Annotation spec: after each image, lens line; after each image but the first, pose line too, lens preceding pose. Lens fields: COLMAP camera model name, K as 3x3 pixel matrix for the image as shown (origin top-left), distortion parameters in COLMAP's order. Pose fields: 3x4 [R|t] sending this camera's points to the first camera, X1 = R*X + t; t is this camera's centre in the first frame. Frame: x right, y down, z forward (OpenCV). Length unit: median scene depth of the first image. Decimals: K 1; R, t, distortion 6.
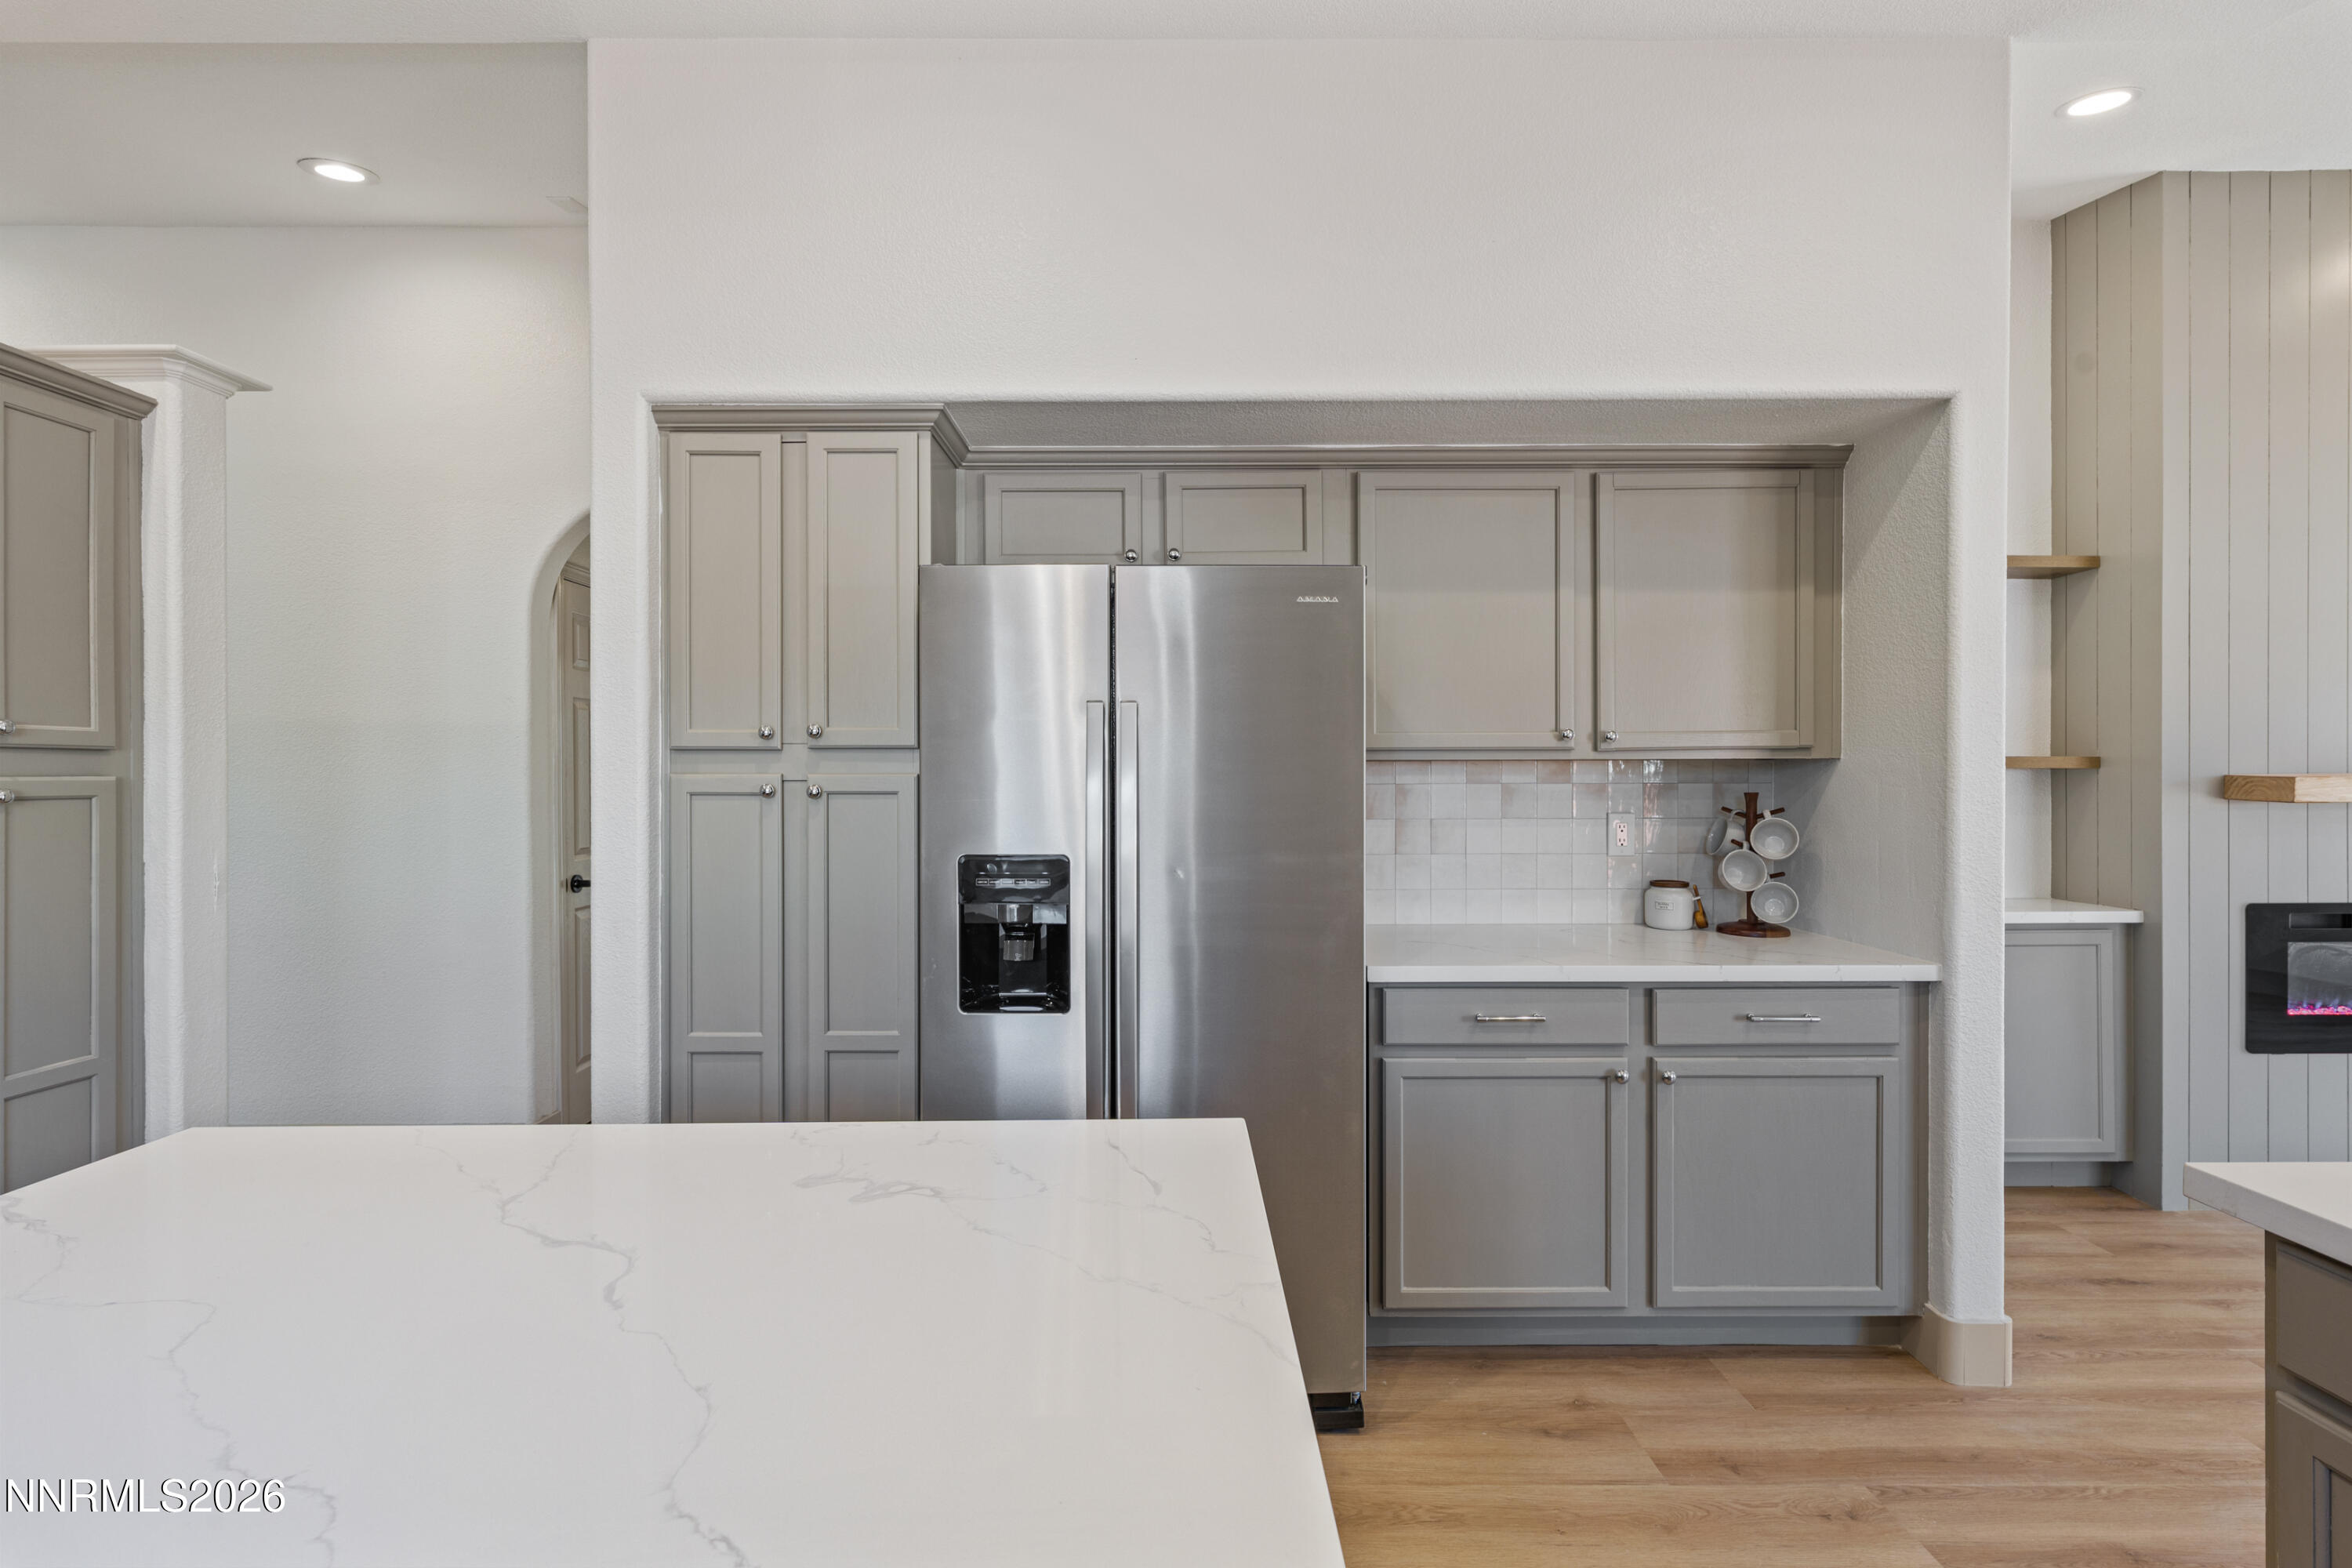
lens RADIAL K [[1039.2, 0, 1175.4], [0, 1039.2, 780.1], [0, 0, 1]] dist [-0.001351, 0.000644]
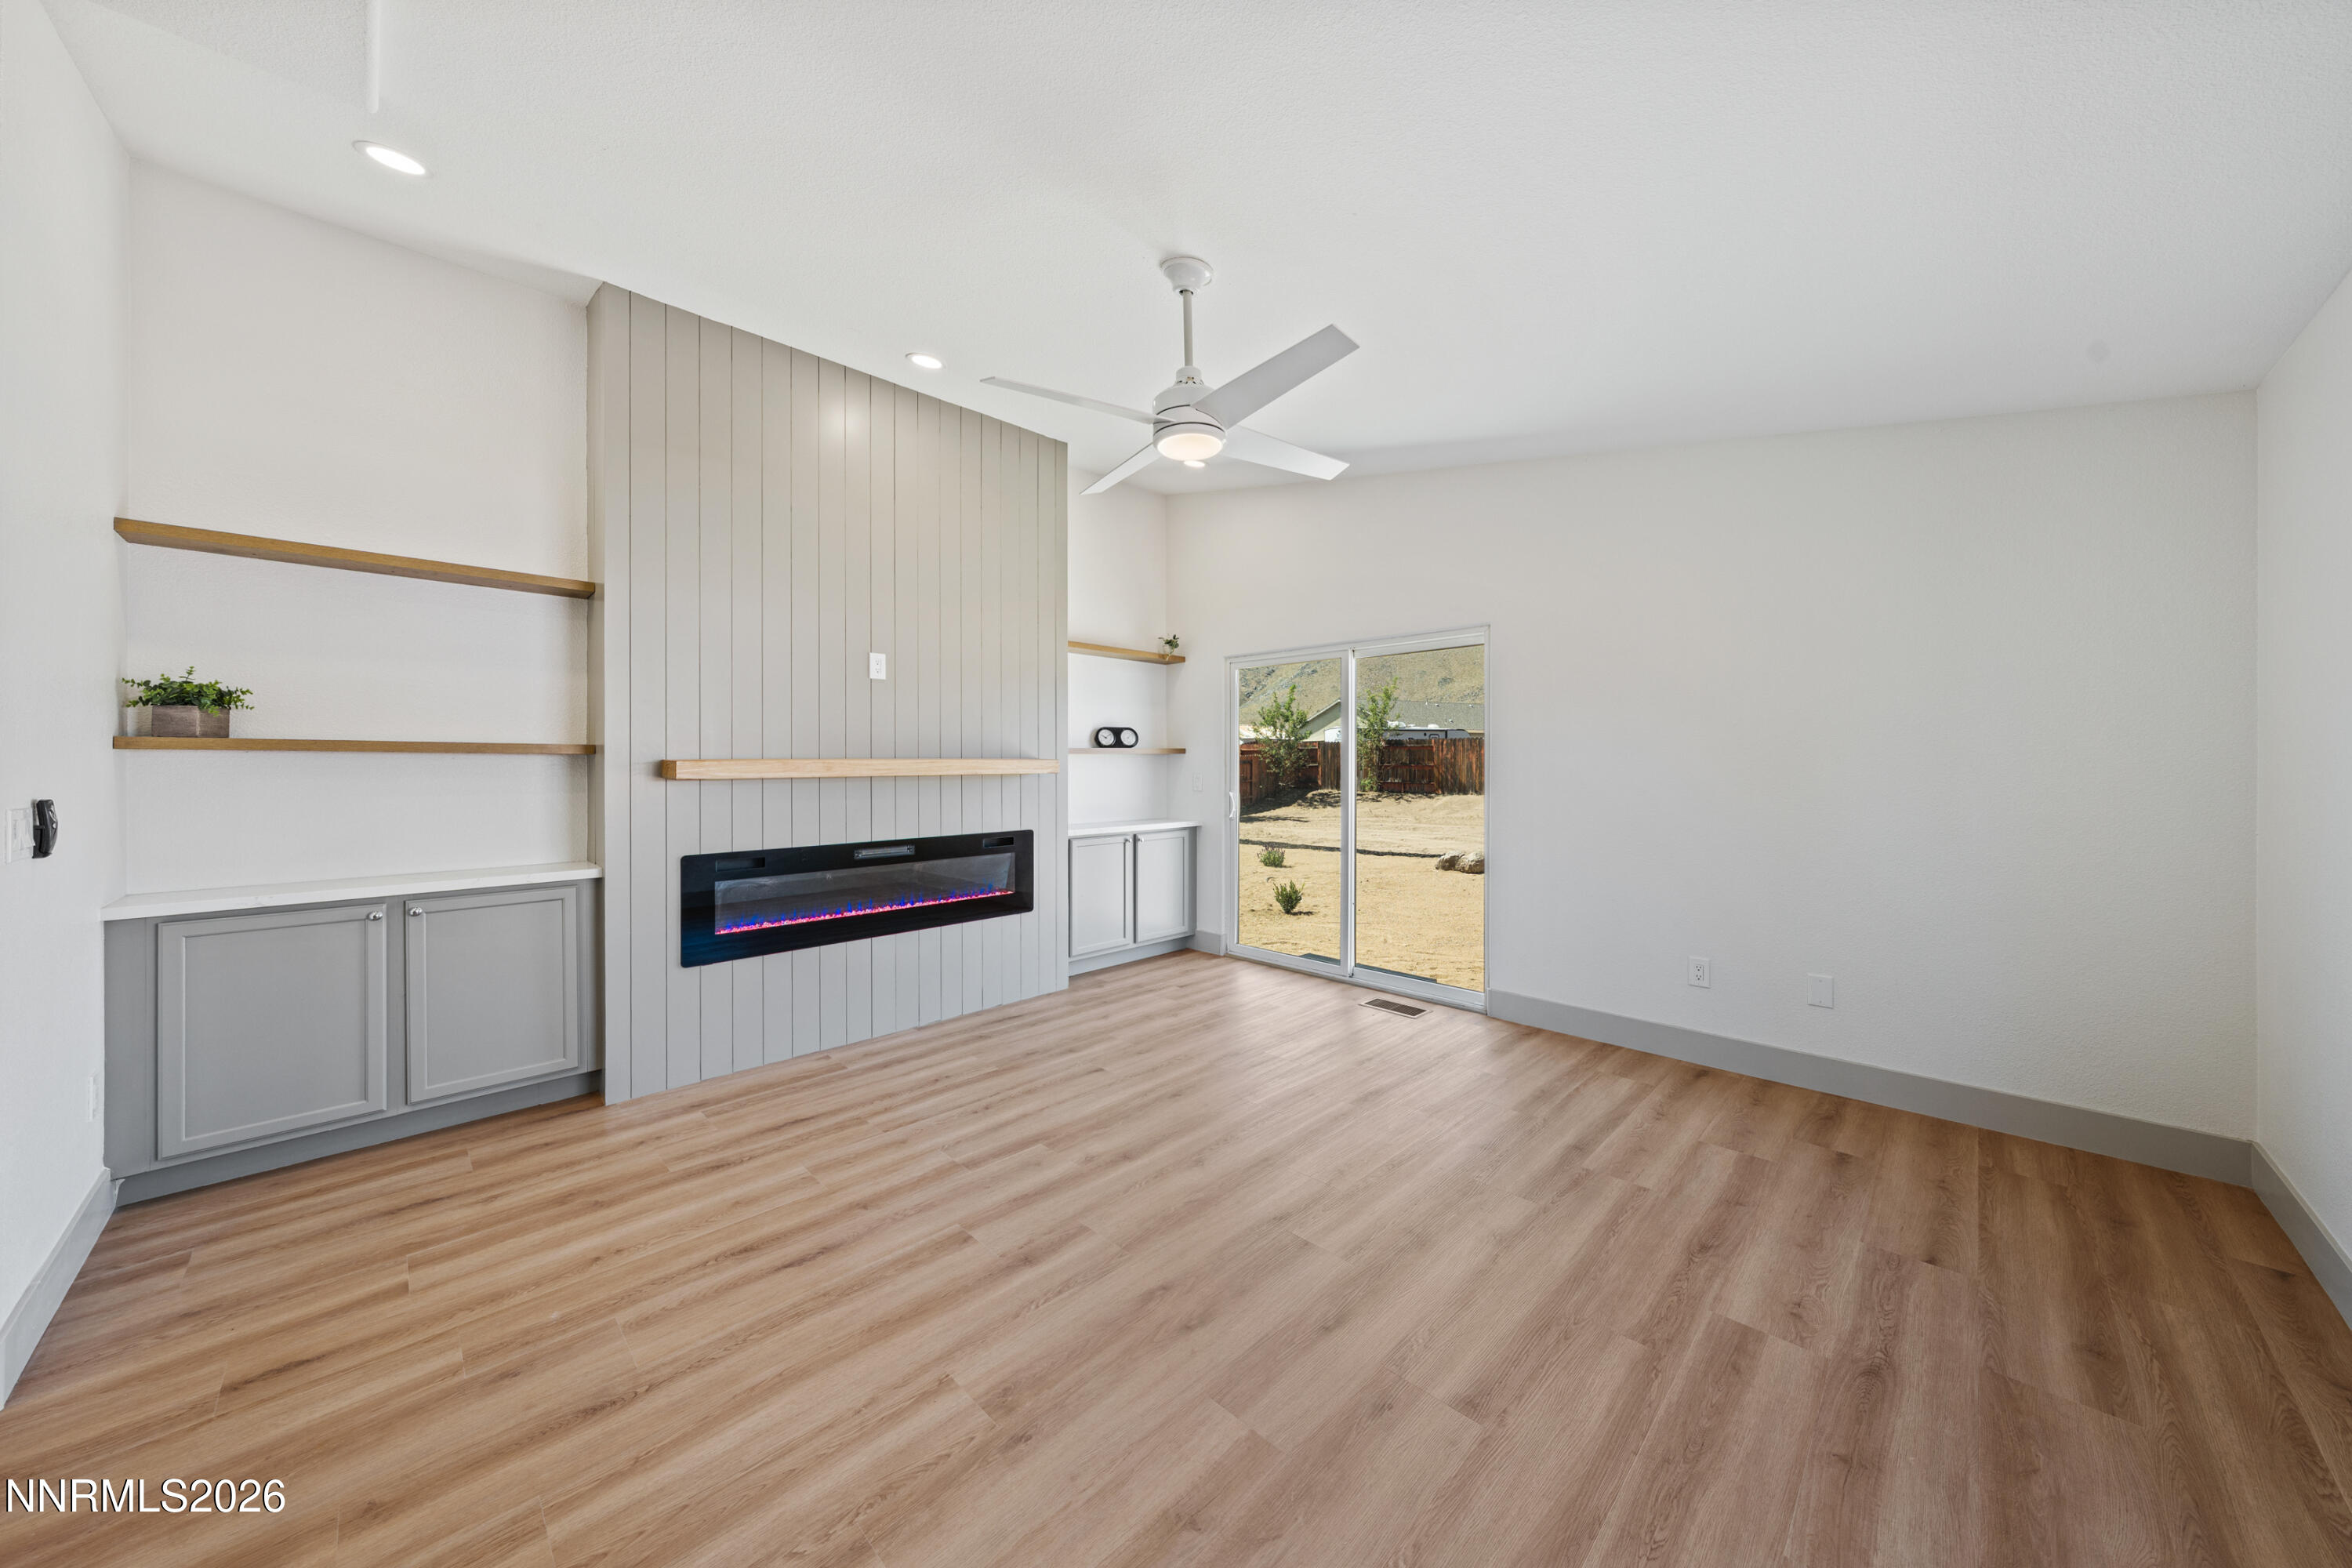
lens RADIAL K [[797.6, 0, 1167.9], [0, 797.6, 775.2], [0, 0, 1]] dist [0.002446, -0.000545]
pose [[0.707175, -0.007344, 0.707001, 0.916941], [0.002576, 0.999966, 0.007810, 0.010414], [-0.707034, -0.003702, 0.707170, -0.204107]]
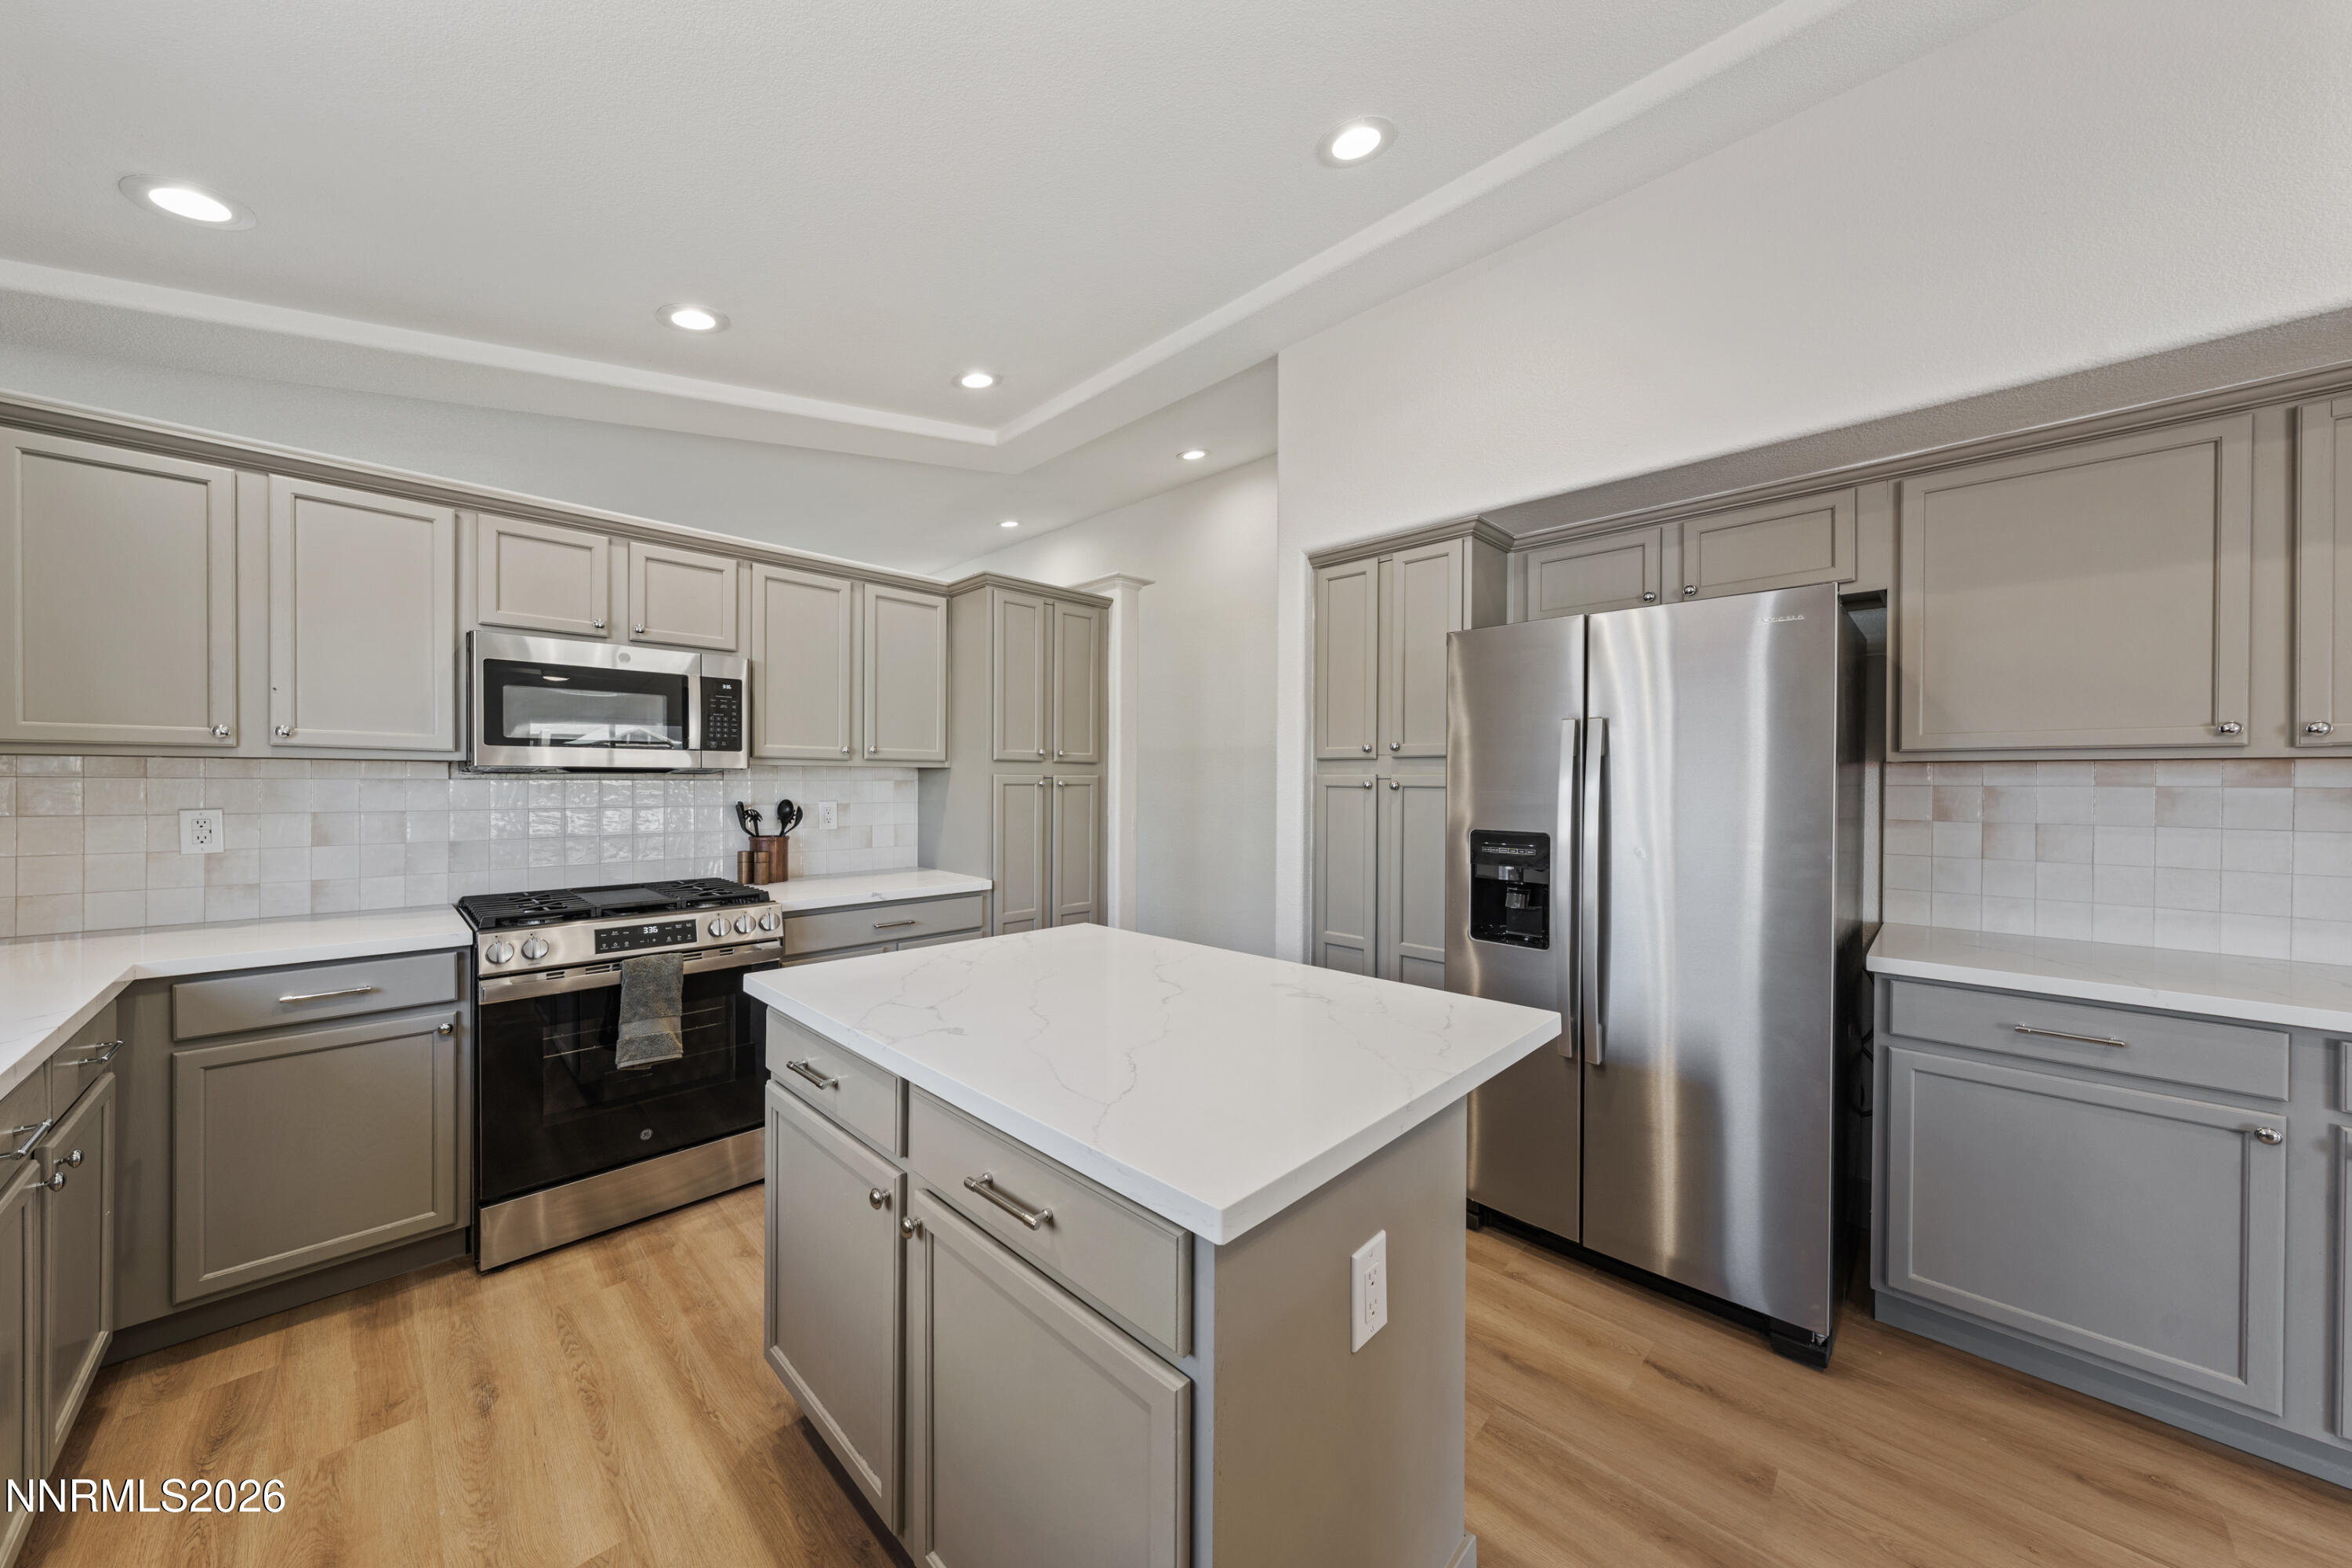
lens RADIAL K [[797.6, 0, 1167.0], [0, 797.6, 792.0], [0, 0, 1]] dist [0.002446, -0.000545]
pose [[0.709717, 0.015379, -0.704319, 0.226622], [-0.008776, 0.999877, 0.012989, 0.007253], [0.704432, -0.003037, 0.709765, -0.073486]]
